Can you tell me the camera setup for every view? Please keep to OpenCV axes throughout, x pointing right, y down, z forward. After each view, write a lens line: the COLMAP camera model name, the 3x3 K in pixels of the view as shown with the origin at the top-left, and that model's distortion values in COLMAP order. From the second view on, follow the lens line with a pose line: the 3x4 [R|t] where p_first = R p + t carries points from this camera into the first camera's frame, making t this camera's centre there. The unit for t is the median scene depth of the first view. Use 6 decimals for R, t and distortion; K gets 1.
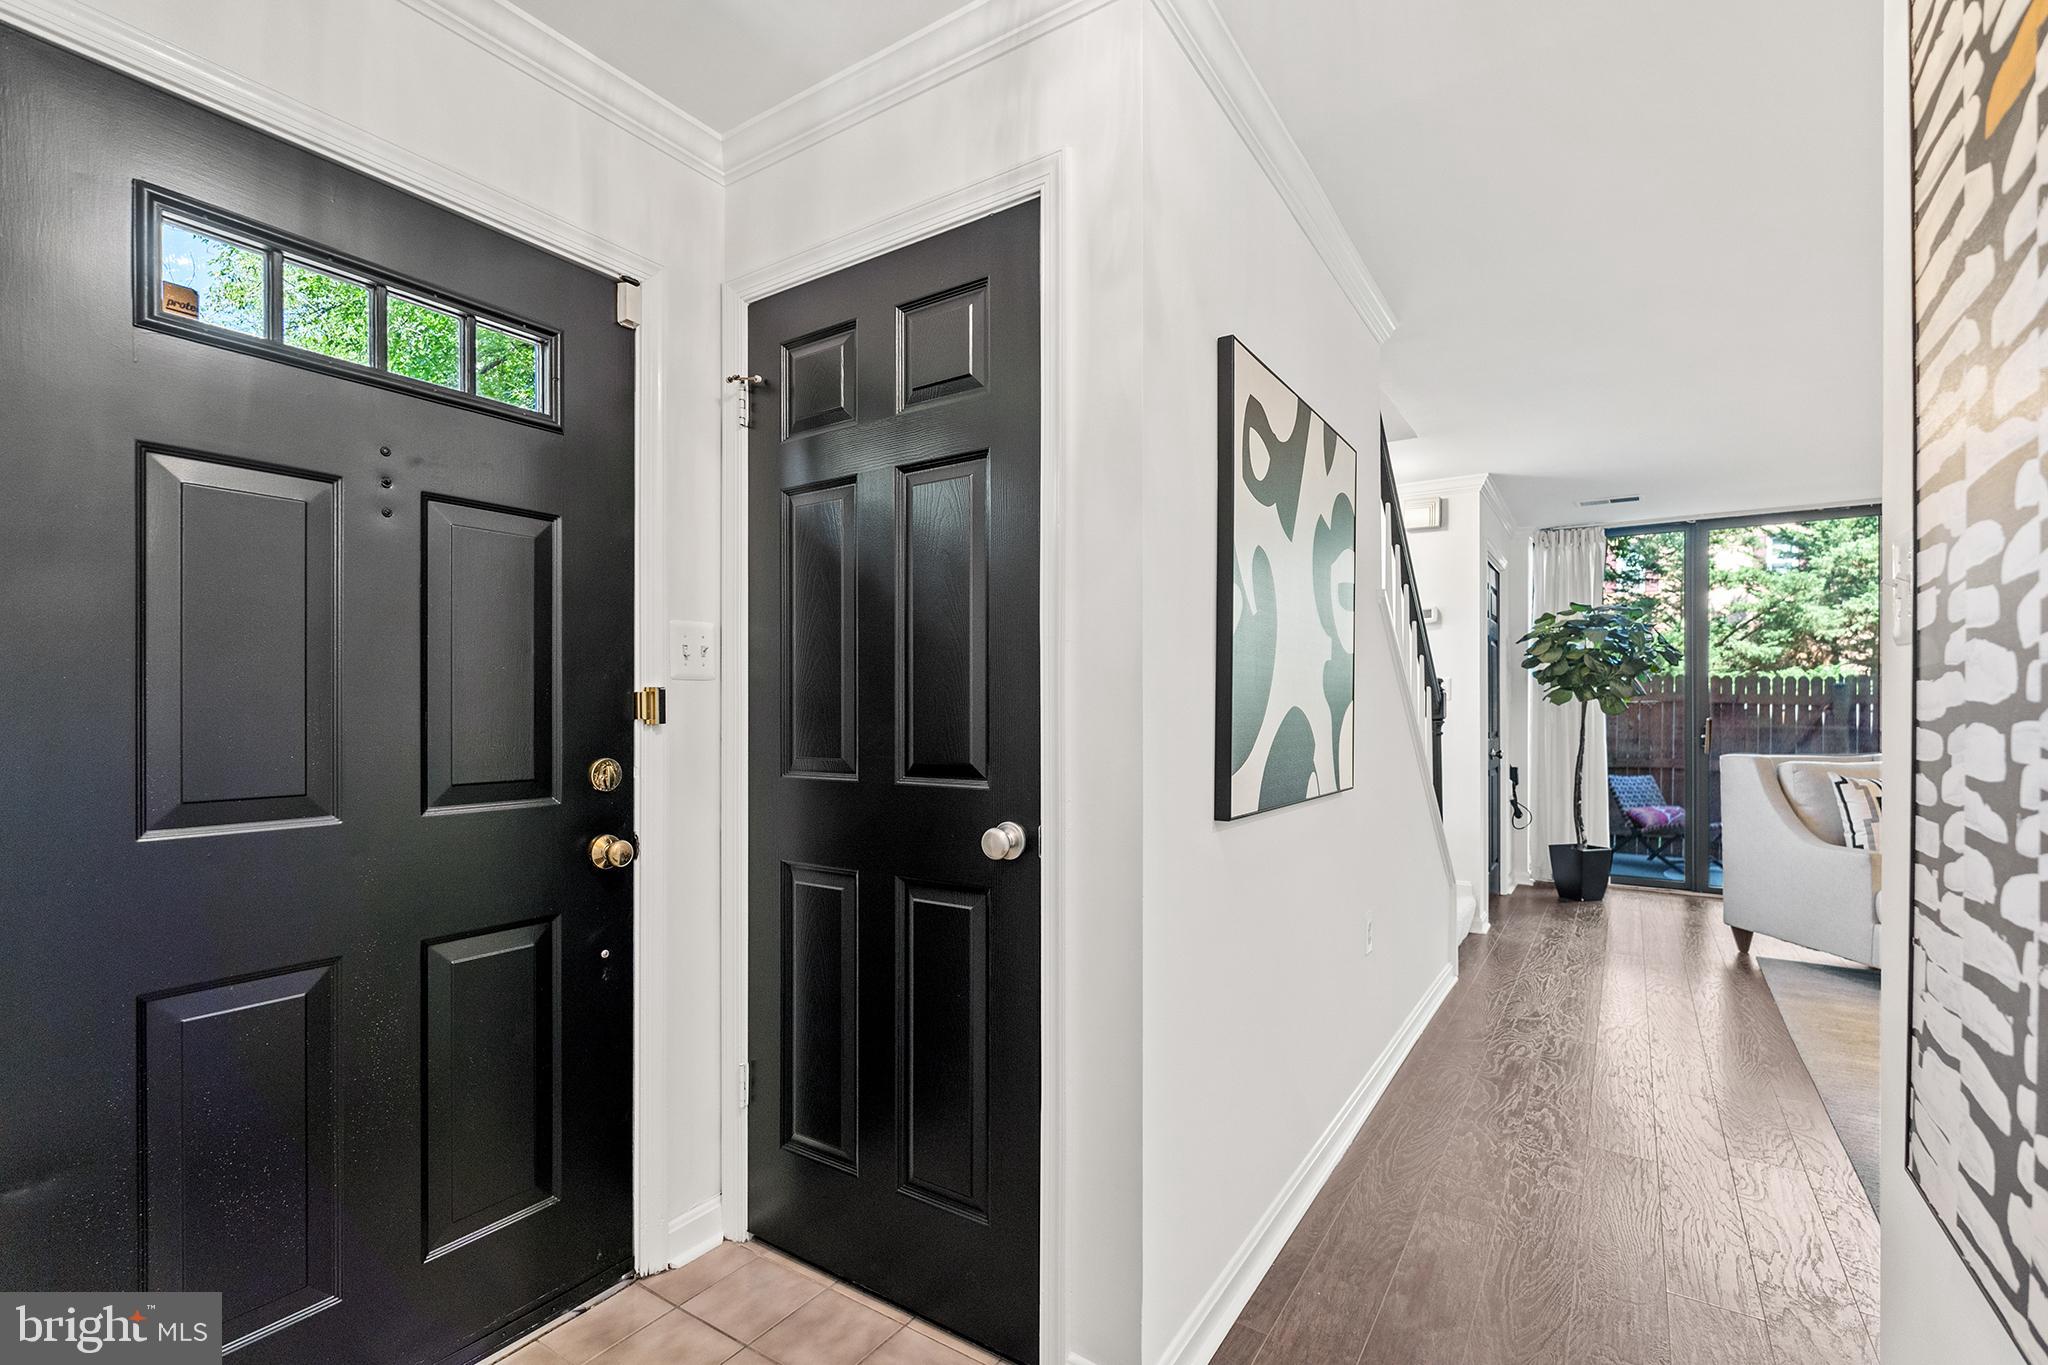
lens RADIAL K [[917.7, 0, 1027.1], [0, 917.7, 707.6], [0, 0, 1]] dist [-0.004009, -0.000299]
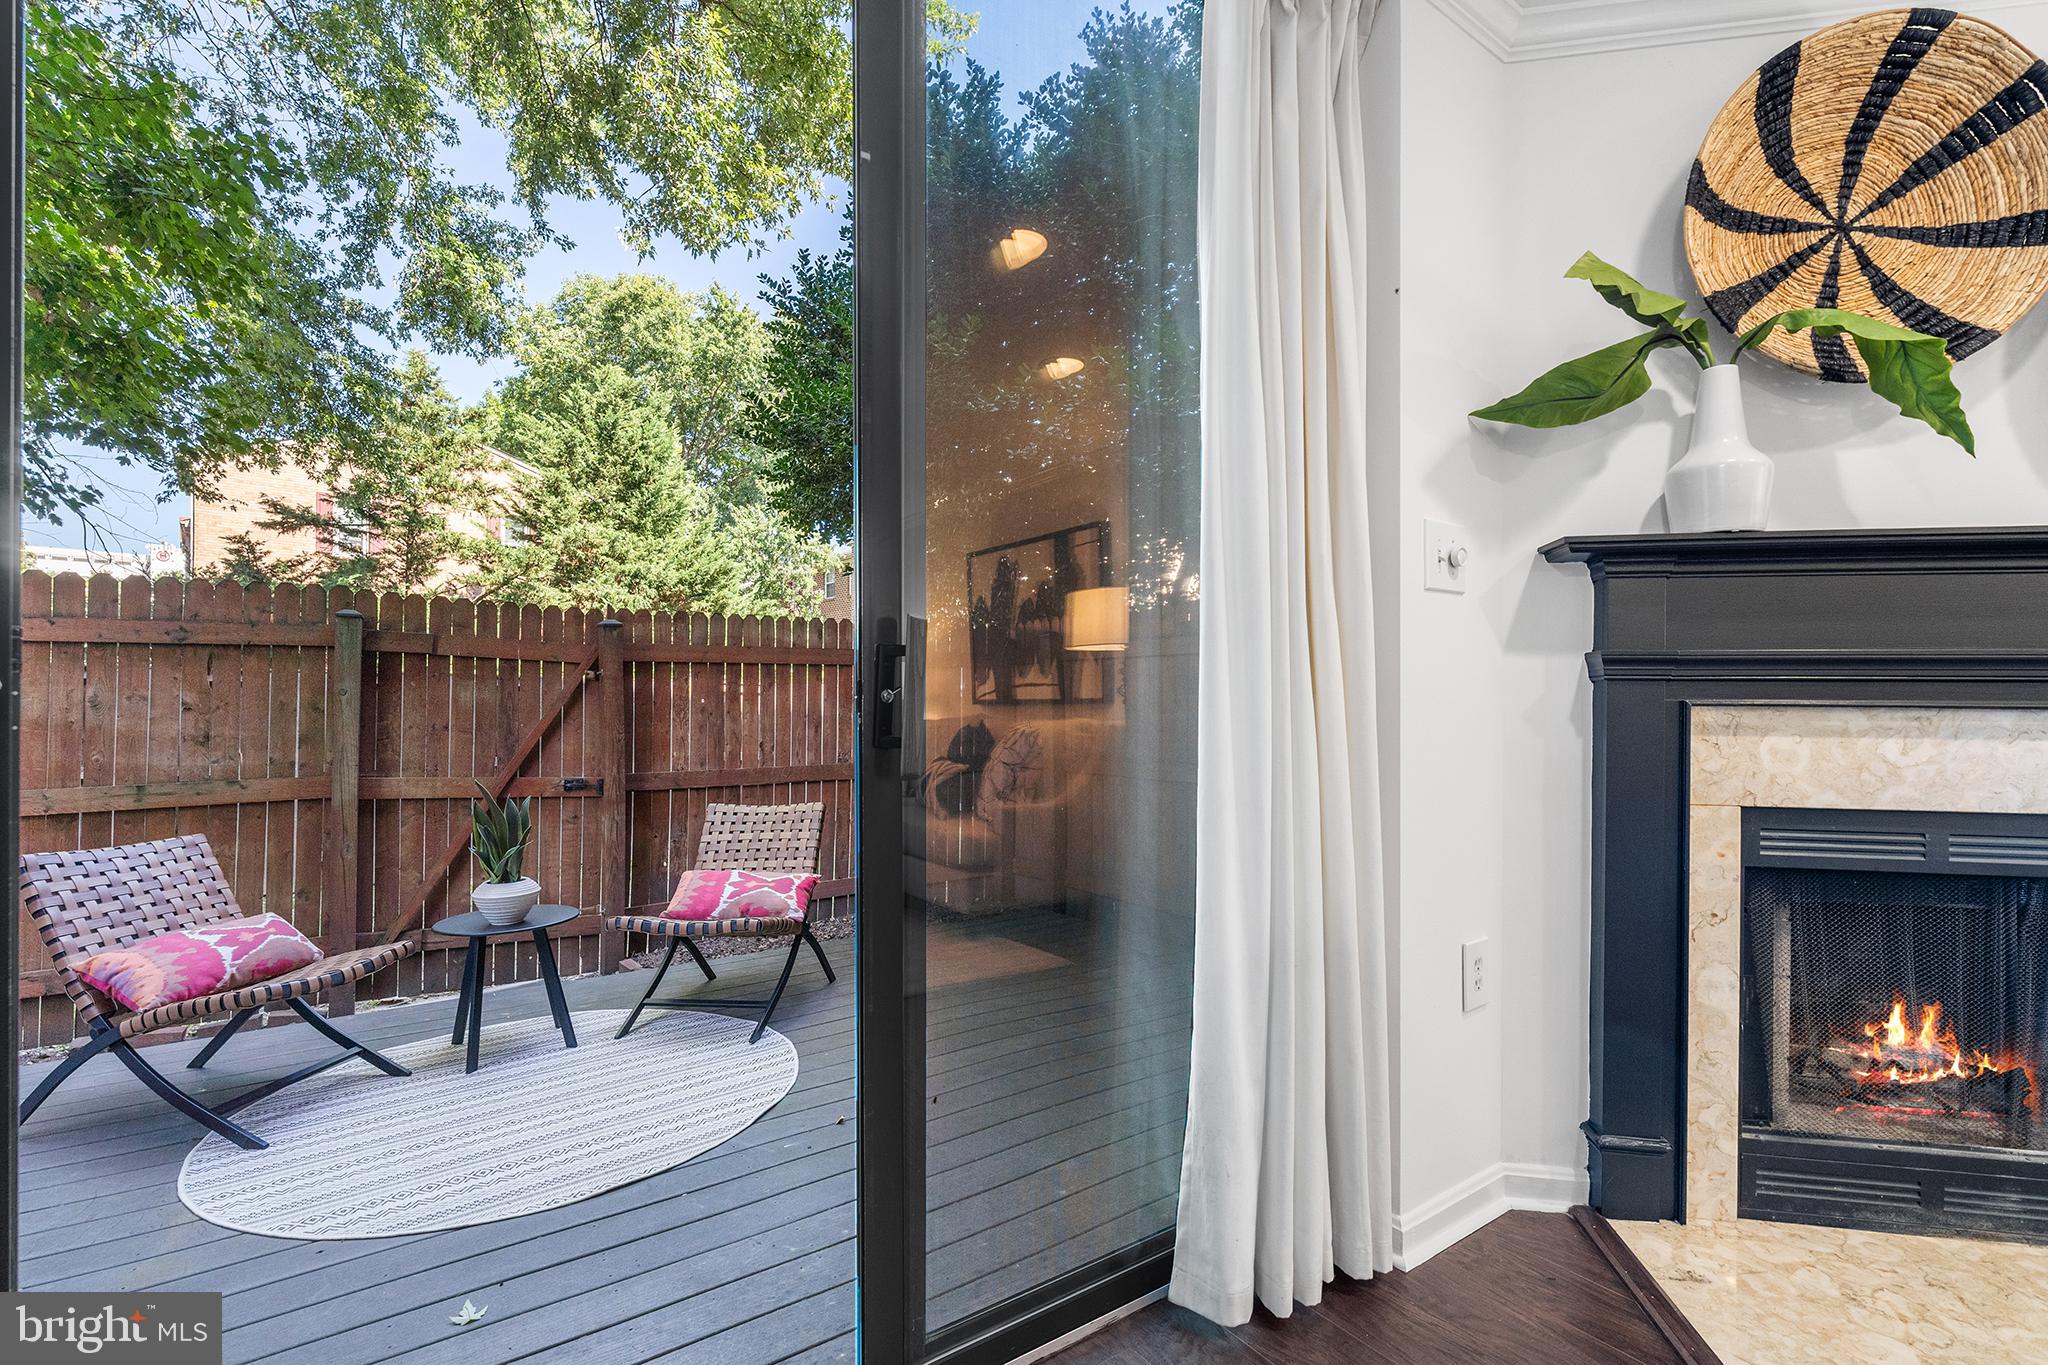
lens RADIAL K [[917.7, 0, 1020.6], [0, 917.7, 704.2], [0, 0, 1]] dist [-0.004009, -0.000299]
pose [[0.368222, 0.001240, 0.929737, 0.671444], [-0.001634, 0.999998, -0.000687, 0.033234], [-0.929736, -0.001266, 0.368224, 0.812318]]
